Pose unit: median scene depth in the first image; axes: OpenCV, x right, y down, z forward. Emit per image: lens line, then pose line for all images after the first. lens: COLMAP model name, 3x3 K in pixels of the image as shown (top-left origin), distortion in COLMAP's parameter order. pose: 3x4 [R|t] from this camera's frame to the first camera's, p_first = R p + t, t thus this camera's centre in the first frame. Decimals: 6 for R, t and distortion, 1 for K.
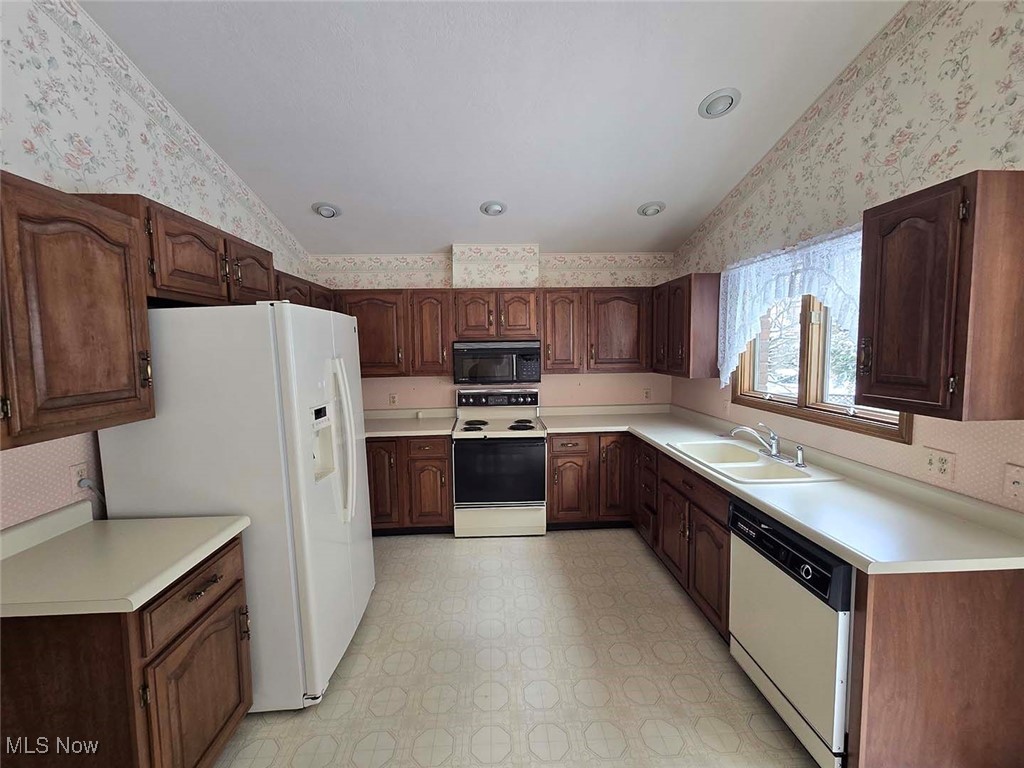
lens RADIAL K [[413.6, 0, 509.2], [0, 413.6, 380.6], [0, 0, 1]] dist [-0.006340, 0.000807]
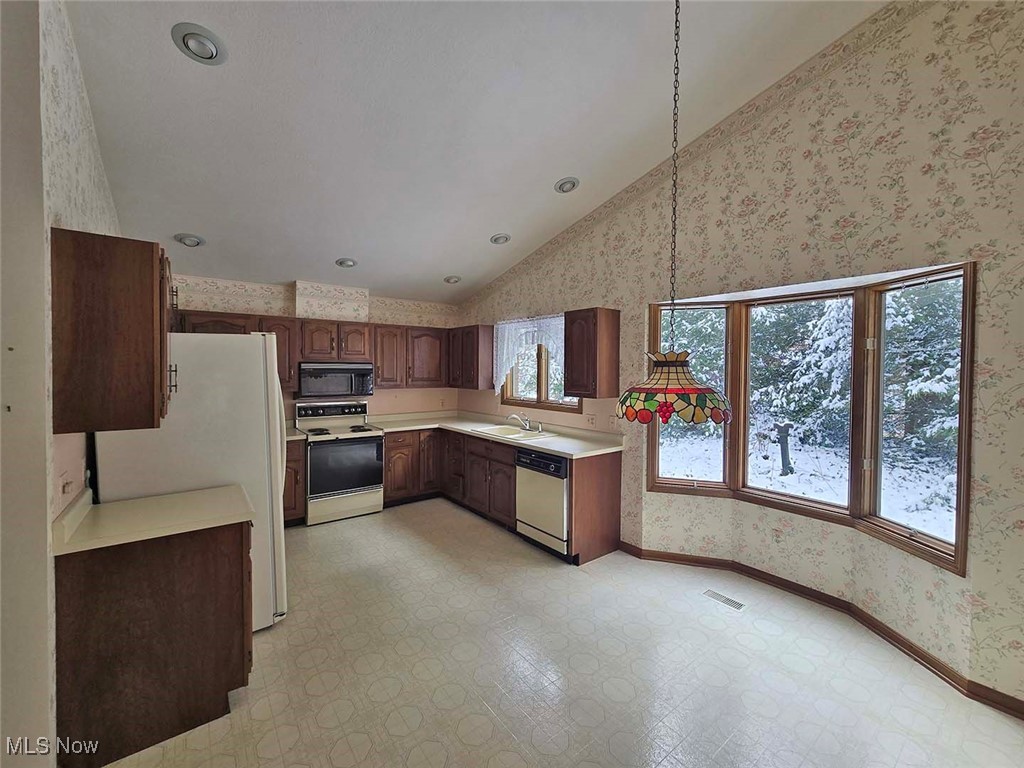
lens RADIAL K [[413.6, 0, 504.9], [0, 413.6, 385.4], [0, 0, 1]] dist [-0.006340, 0.000807]
pose [[0.825346, -0.002623, 0.564621, -0.379969], [0.028471, 0.998910, -0.036978, 0.039424], [-0.563909, 0.046595, 0.824521, -0.370576]]
